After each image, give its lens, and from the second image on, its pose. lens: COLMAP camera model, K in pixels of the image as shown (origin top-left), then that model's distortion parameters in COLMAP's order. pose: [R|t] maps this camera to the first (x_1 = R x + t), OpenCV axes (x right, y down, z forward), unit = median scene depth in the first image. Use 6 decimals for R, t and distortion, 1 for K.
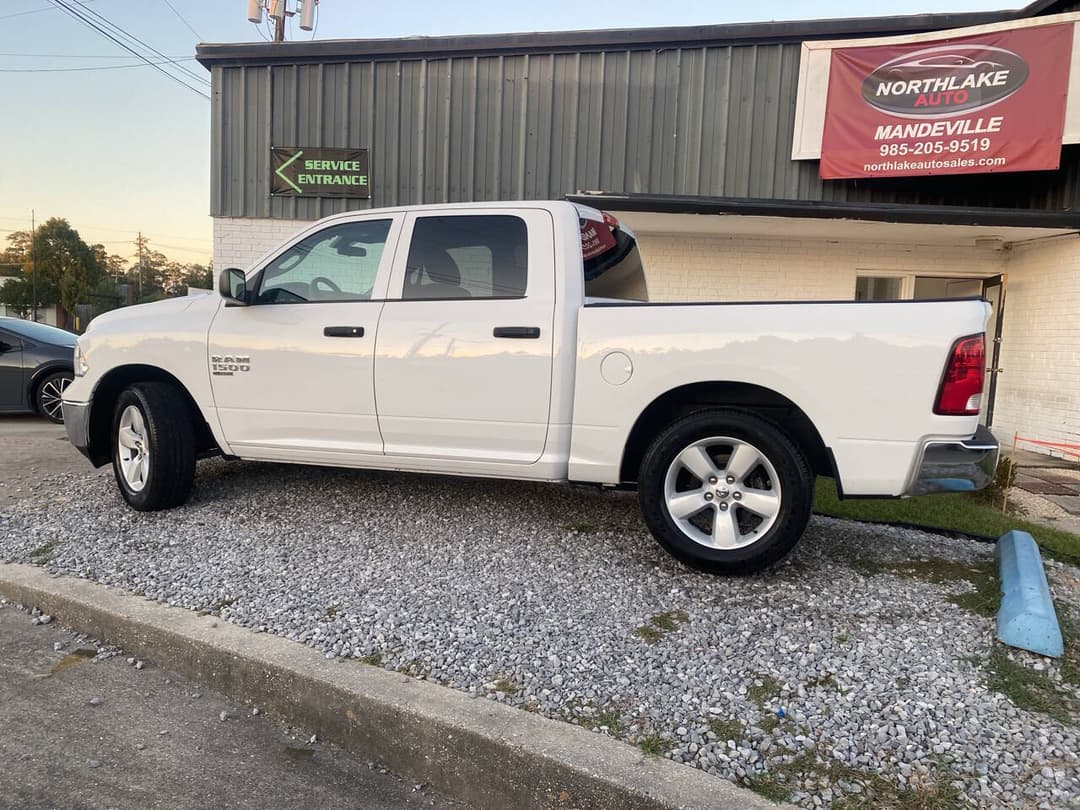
lens RADIAL K [[826.9, 0, 540.0], [0, 826.9, 405.0], [0, 0, 1]] dist [0.007261, 0.006689]
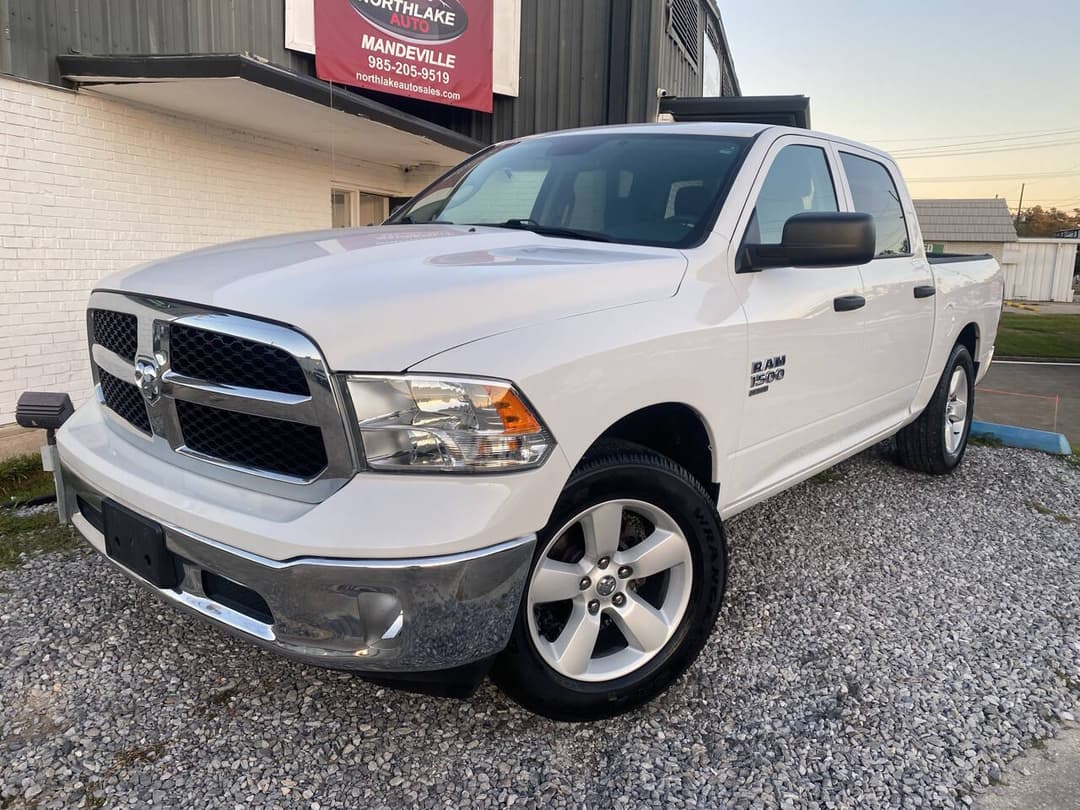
lens RADIAL K [[821.6, 0, 539.8], [0, 821.6, 390.2], [0, 0, 1]] dist [0.008205, -0.004802]
pose [[0.349691, -0.173344, 0.920689, -0.491016], [0.062516, 0.984861, 0.161681, -0.071296], [-0.934777, 0.001019, 0.355233, 0.479921]]
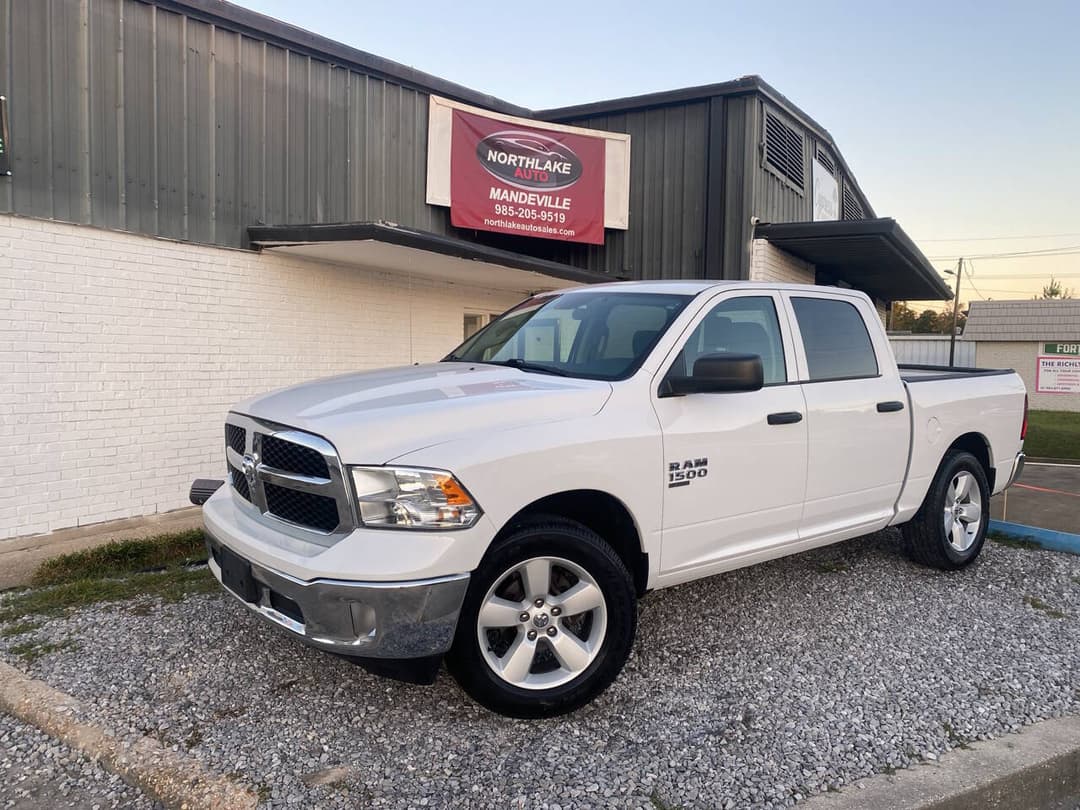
lens RADIAL K [[813.6, 0, 544.8], [0, 813.6, 398.3], [0, 0, 1]] dist [0.033908, -0.057600]
pose [[0.524691, -0.067570, 0.848607, -0.554505], [0.073799, 0.996702, 0.033733, -0.077718], [-0.848088, 0.044927, 0.527948, 0.358787]]
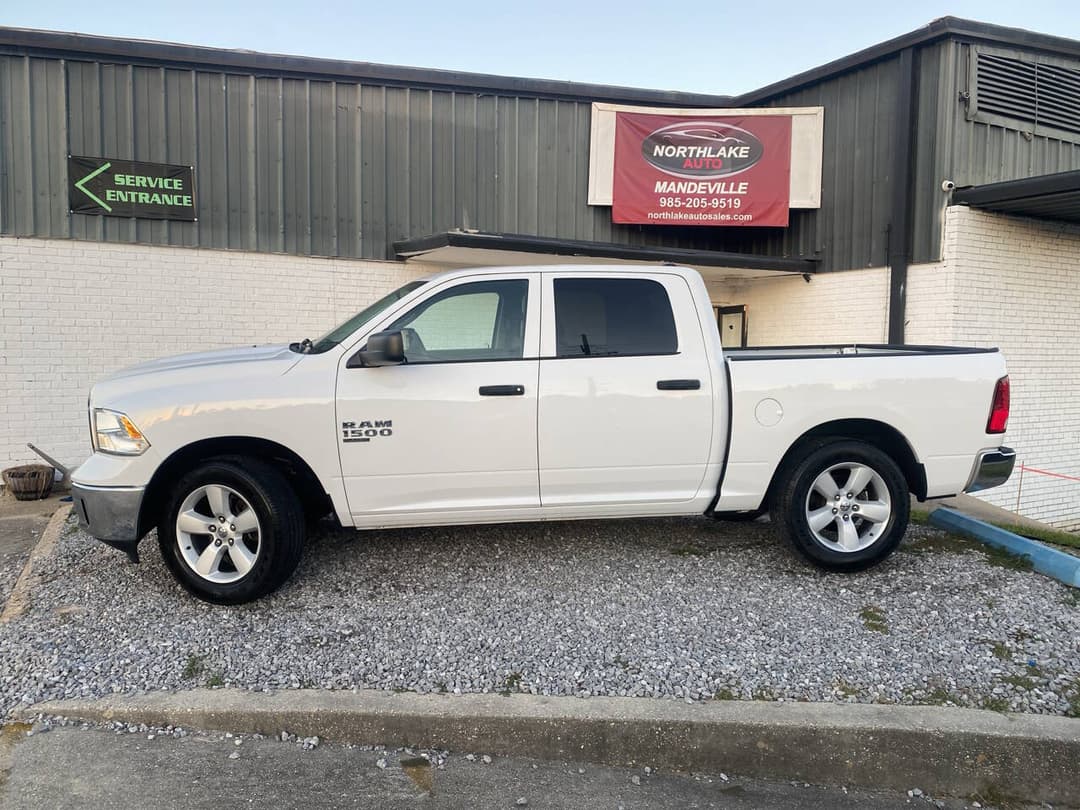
lens RADIAL K [[818.8, 0, 535.5], [0, 818.8, 399.9], [0, 0, 1]] dist [0.009500, 0.001174]
pose [[0.882878, -0.056094, 0.466241, -0.322227], [0.062497, 0.998044, 0.001732, -0.036685], [-0.465426, 0.027609, 0.884656, 0.048397]]
